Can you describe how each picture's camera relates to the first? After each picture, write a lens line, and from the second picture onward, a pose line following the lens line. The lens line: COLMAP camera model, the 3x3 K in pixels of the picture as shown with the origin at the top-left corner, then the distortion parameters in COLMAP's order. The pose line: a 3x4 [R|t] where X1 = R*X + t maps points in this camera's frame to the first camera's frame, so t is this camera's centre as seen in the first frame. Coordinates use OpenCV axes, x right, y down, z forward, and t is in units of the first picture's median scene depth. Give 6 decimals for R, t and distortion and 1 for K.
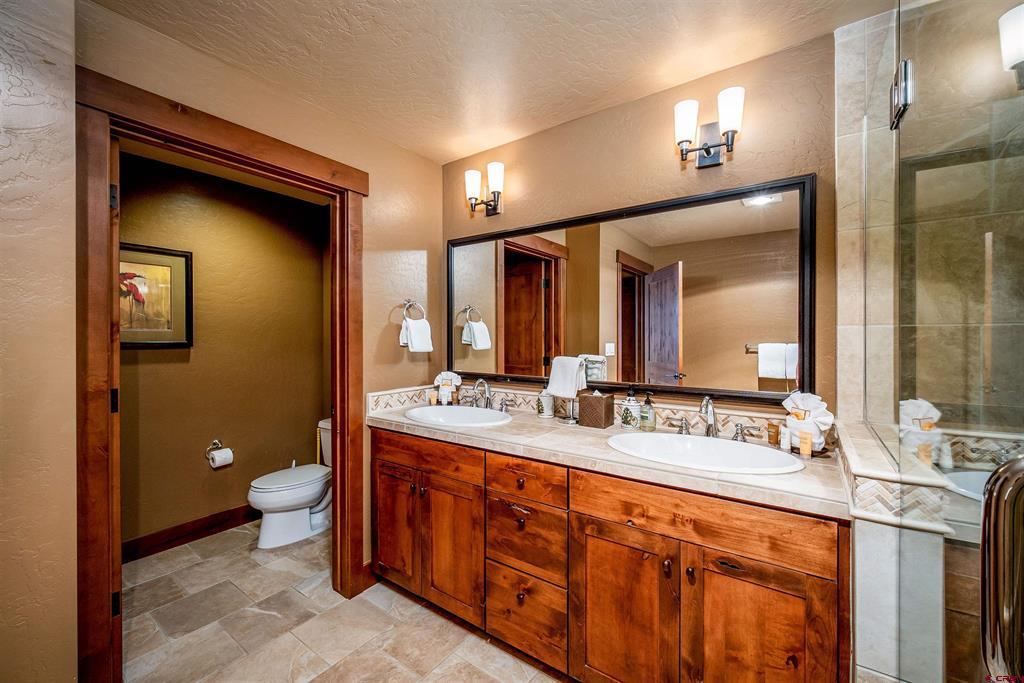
lens RADIAL K [[418.4, 0, 508.6], [0, 418.4, 339.9], [0, 0, 1]] dist [-0.001650, -0.000183]
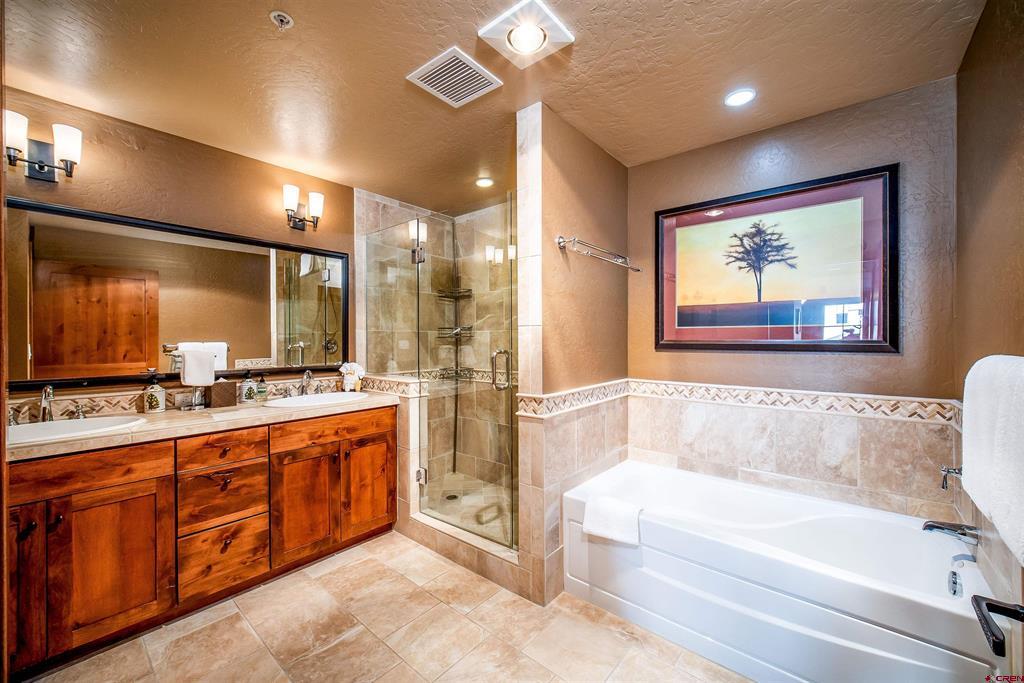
lens RADIAL K [[418.4, 0, 508.6], [0, 418.4, 339.9], [0, 0, 1]] dist [-0.001650, -0.000183]
pose [[0.074062, -0.006865, 0.997230, -1.210411], [0.009457, 0.999936, 0.006182, 0.013264], [-0.997209, 0.008973, 0.074122, 0.075955]]
